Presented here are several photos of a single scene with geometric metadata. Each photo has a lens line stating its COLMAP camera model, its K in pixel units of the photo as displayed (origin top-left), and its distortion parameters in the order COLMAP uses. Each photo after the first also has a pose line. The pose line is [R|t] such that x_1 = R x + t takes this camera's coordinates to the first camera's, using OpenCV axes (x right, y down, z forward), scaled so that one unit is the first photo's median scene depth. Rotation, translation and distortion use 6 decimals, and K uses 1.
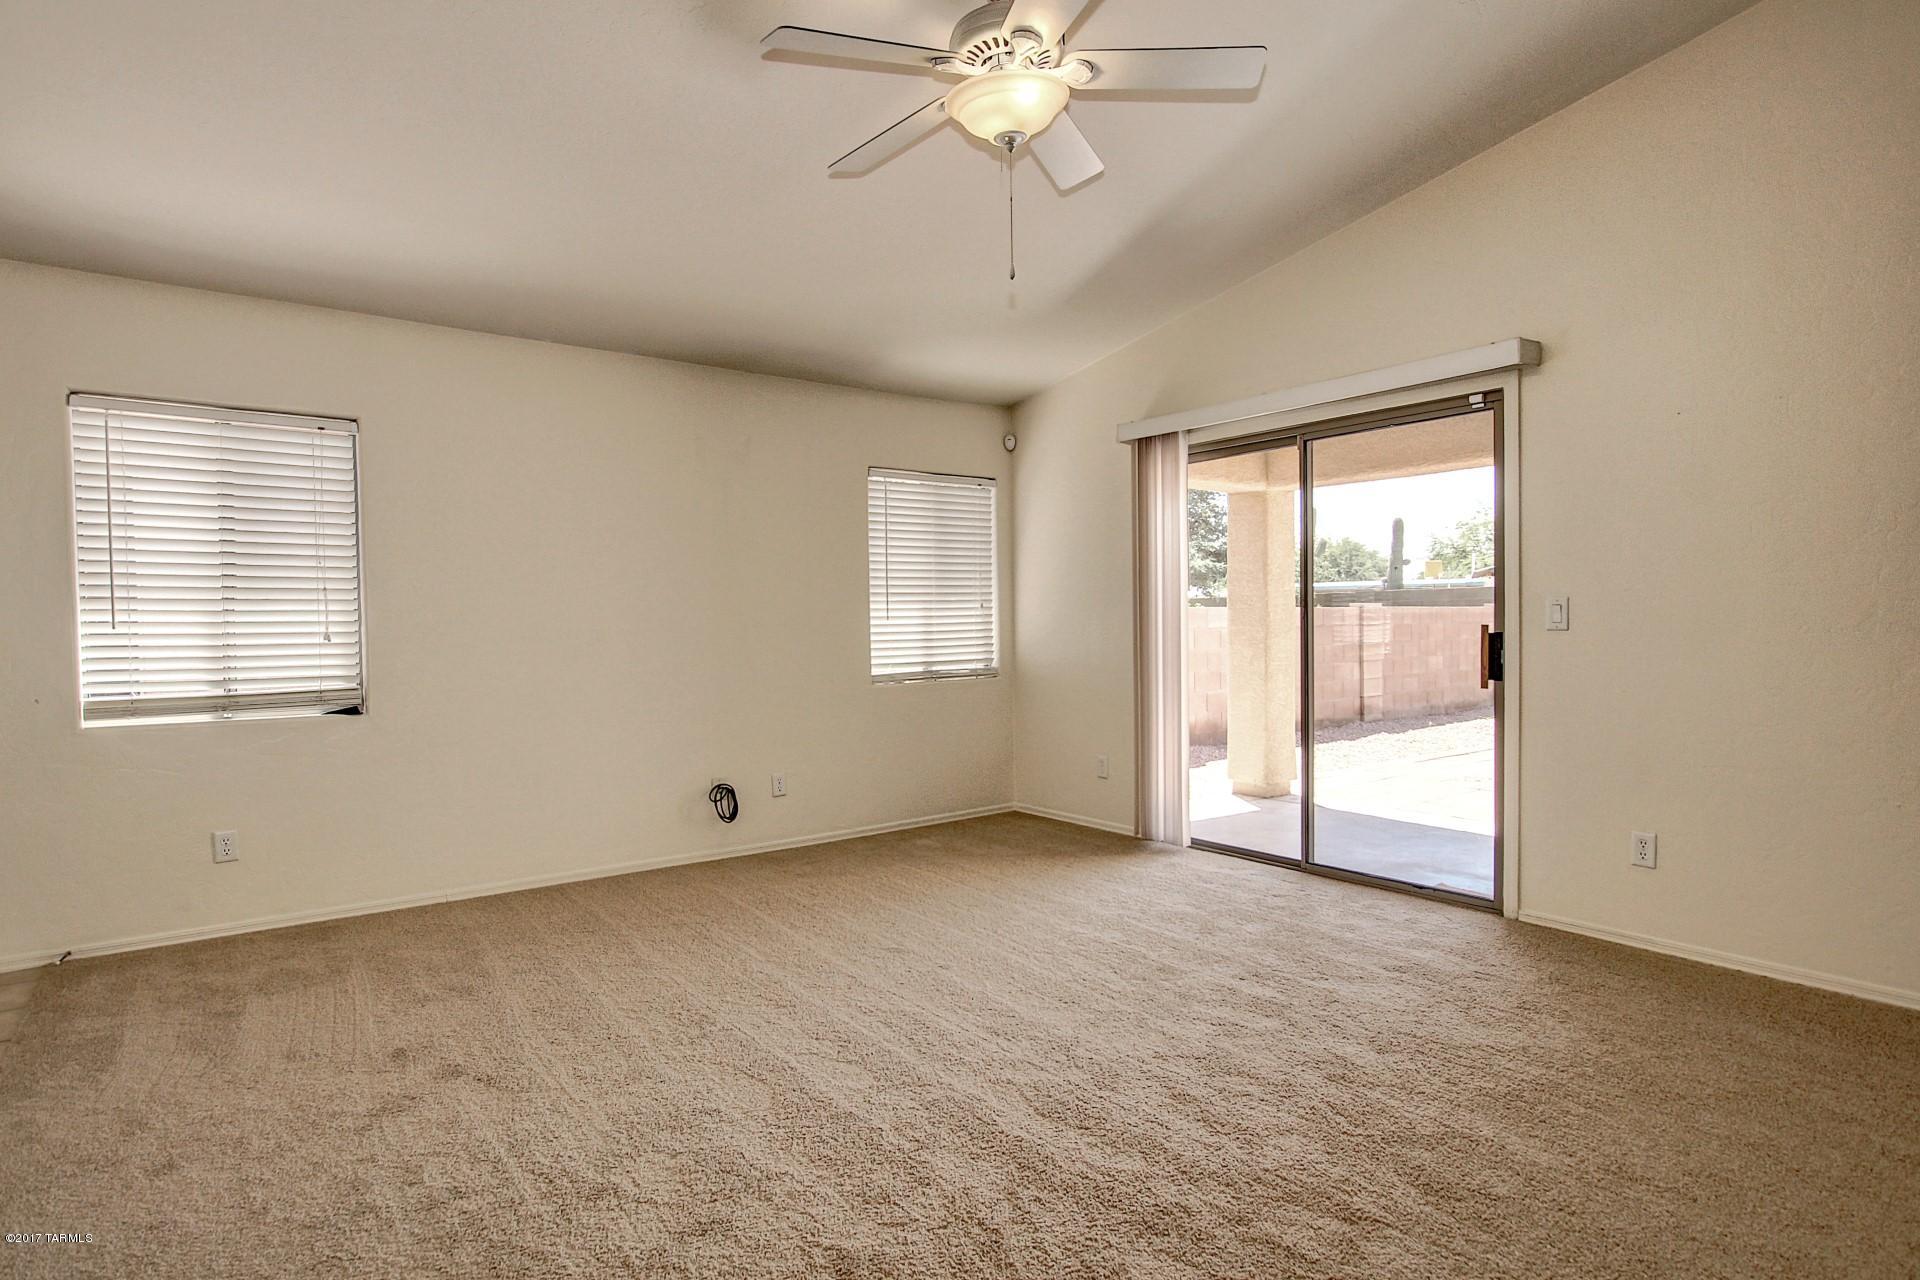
lens RADIAL K [[985.2, 0, 976.1], [0, 985.2, 634.5], [0, 0, 1]] dist [-0.009354, -0.001933]
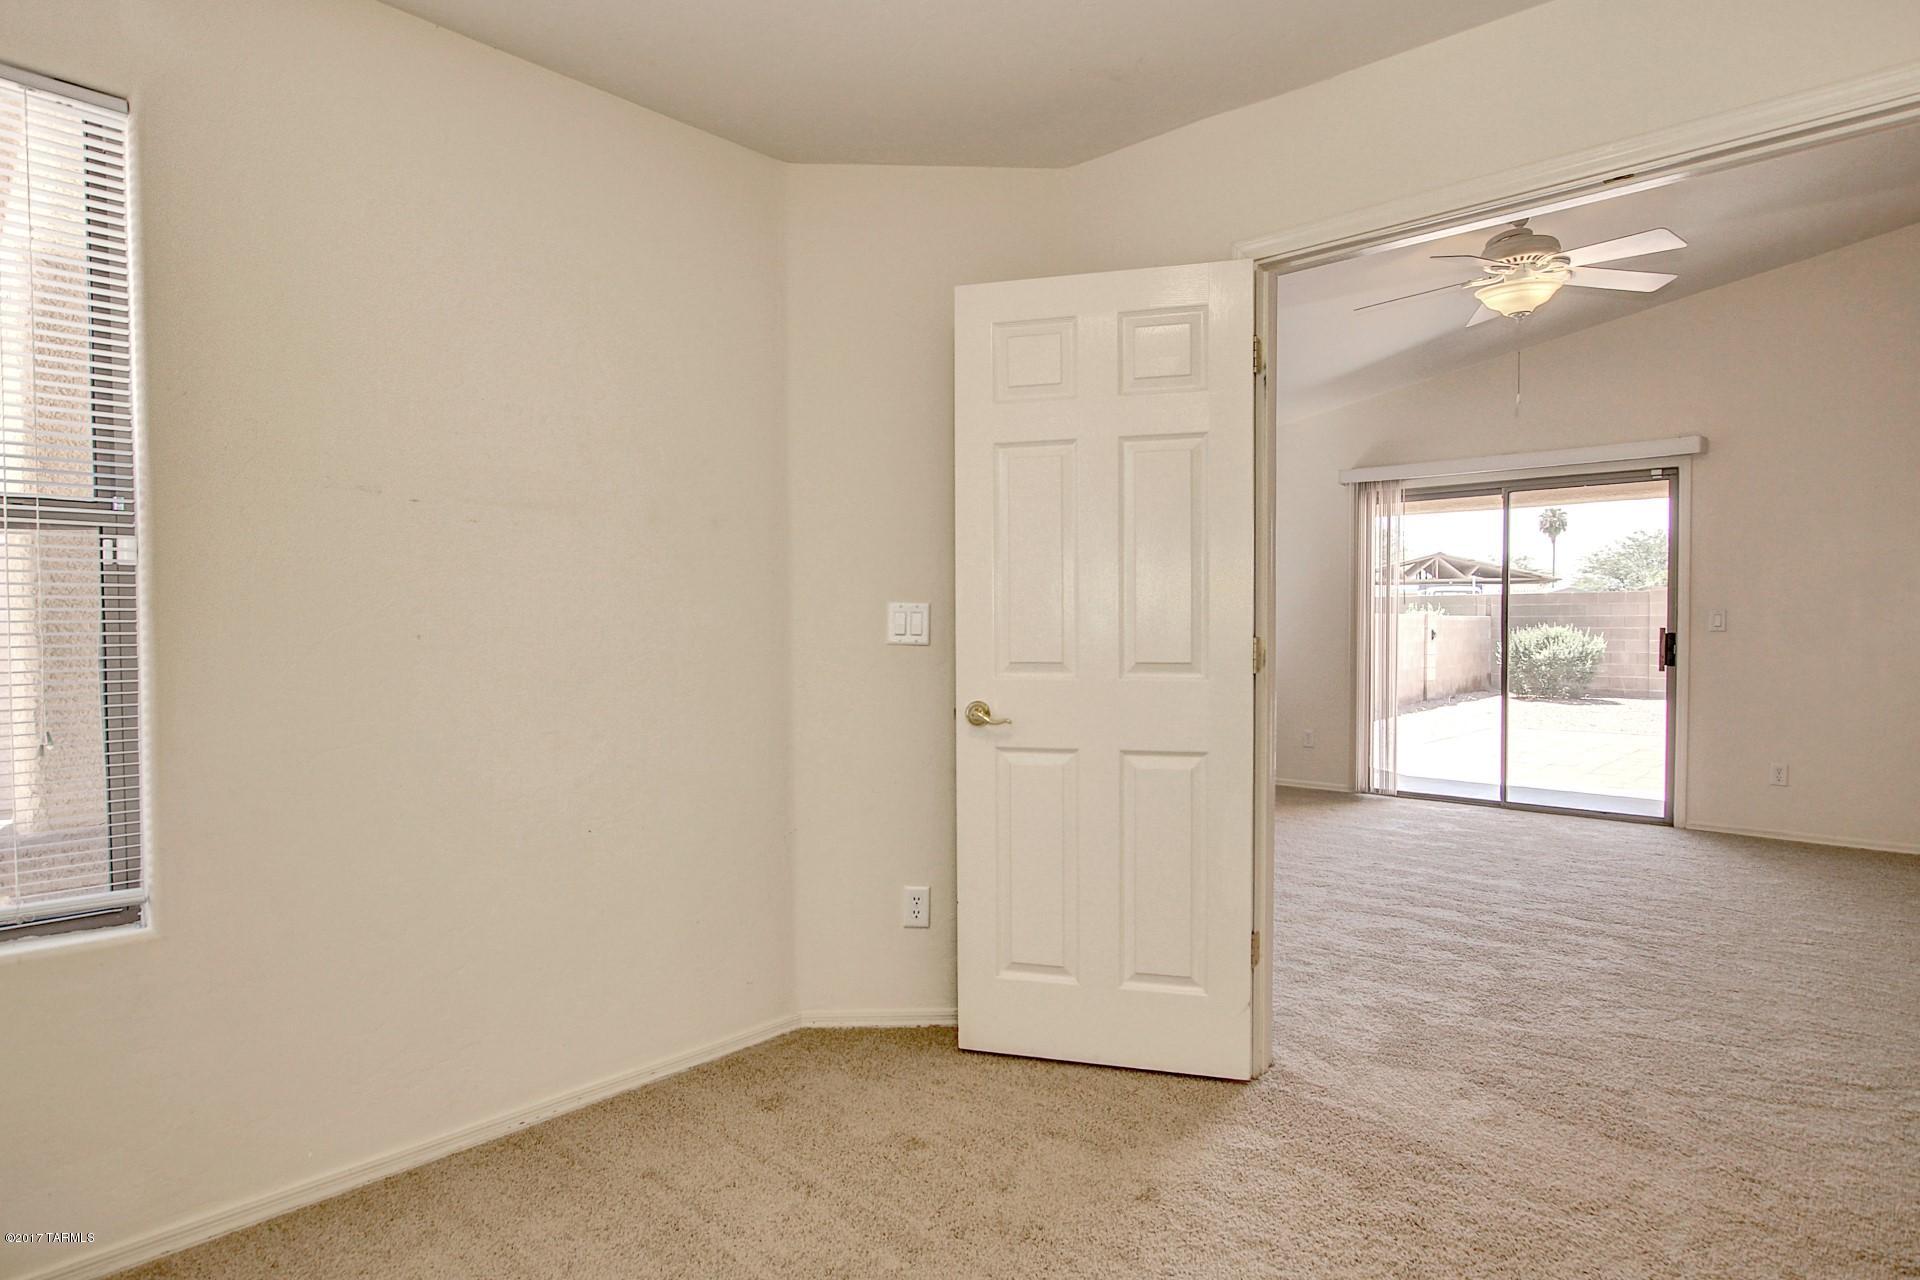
lens RADIAL K [[1047.3, 0, 965.0], [0, 1047.3, 637.0], [0, 0, 1]] dist [0.000290, 0.000732]
pose [[0.980012, 0.008137, 0.198770, -0.795057], [-0.007713, 0.999966, -0.002910, 0.016514], [-0.198787, 0.001318, 0.980042, -0.313945]]
